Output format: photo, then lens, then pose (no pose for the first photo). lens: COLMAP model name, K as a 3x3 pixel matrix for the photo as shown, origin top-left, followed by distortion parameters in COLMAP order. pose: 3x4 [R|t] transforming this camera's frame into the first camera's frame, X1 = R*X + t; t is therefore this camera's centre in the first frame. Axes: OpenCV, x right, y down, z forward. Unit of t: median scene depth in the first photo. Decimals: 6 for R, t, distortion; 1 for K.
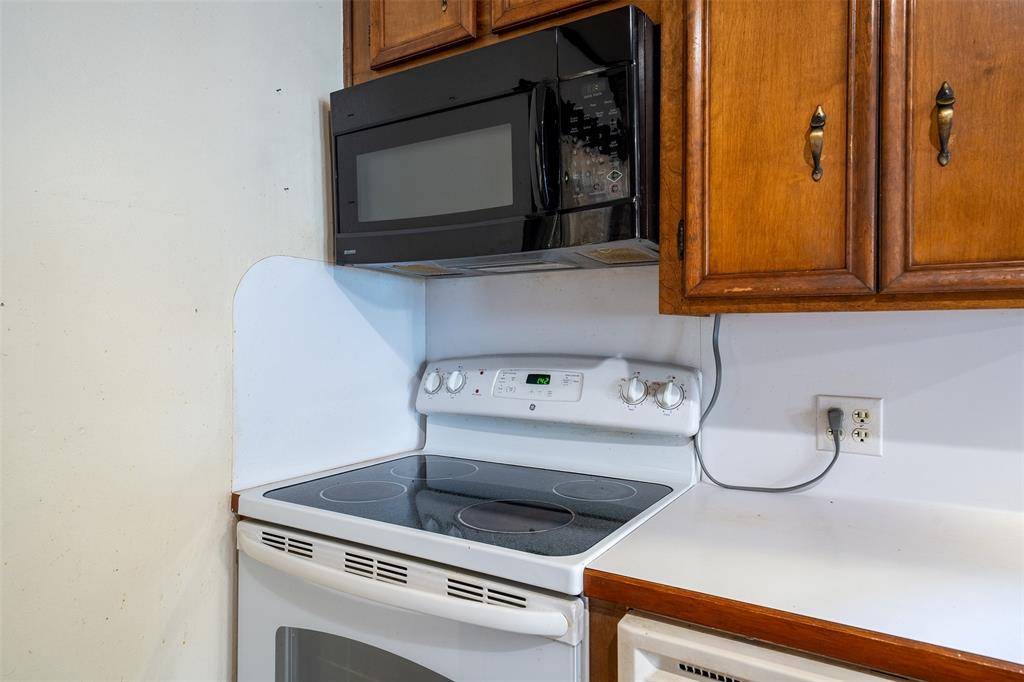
lens RADIAL K [[619.2, 0, 512.1], [0, 619.2, 338.0], [0, 0, 1]] dist [0.022636, -0.000771]
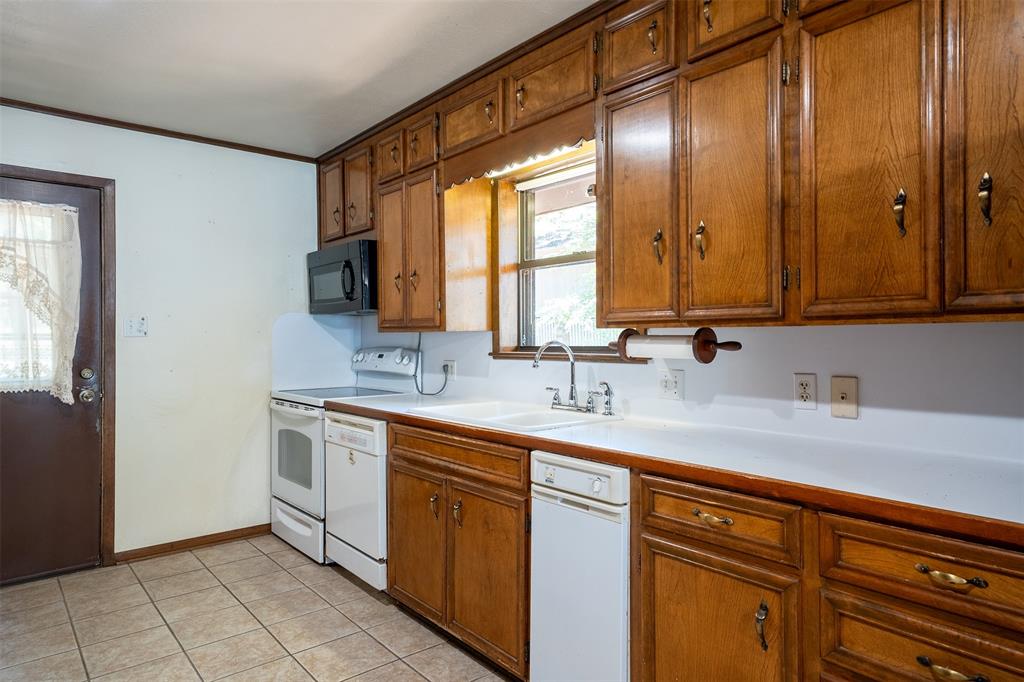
lens RADIAL K [[619.2, 0, 512.1], [0, 619.2, 338.0], [0, 0, 1]] dist [0.022636, -0.000771]
pose [[0.950329, -0.006145, -0.311188, 2.121242], [0.005872, 0.999981, -0.001815, -0.001736], [0.311193, -0.000103, 0.950347, -2.004199]]
